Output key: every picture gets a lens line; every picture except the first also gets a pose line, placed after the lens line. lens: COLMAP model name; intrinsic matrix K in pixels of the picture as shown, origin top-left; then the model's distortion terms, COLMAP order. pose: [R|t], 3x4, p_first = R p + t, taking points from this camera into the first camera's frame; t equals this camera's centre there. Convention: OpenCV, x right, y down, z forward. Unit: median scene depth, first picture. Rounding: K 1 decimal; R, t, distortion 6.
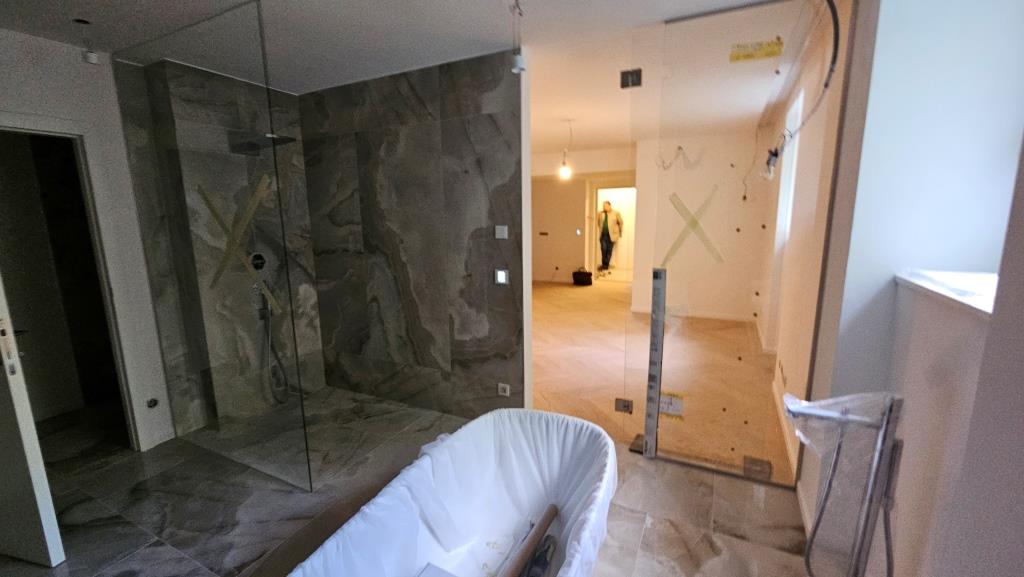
lens RADIAL K [[425.2, 0, 510.0], [0, 425.2, 288.7], [0, 0, 1]] dist [0.000495, 0.000187]
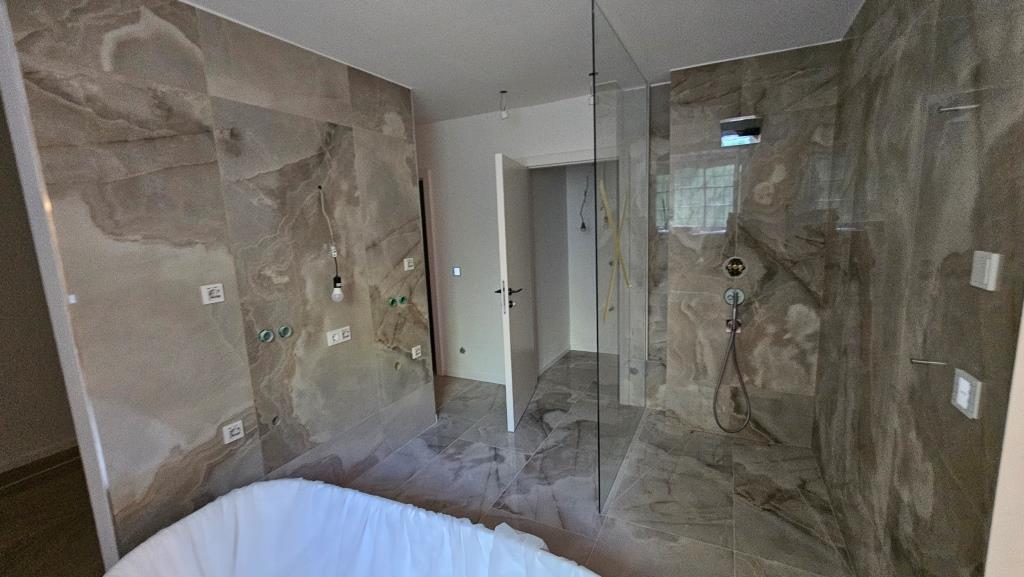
lens RADIAL K [[425.2, 0, 507.3], [0, 425.2, 287.7], [0, 0, 1]] dist [0.000495, 0.000187]
pose [[-0.006324, 0.172888, -0.984921, 0.279352], [-0.138273, 0.975328, 0.172092, -0.106900], [0.990374, 0.137277, 0.017738, 0.524287]]
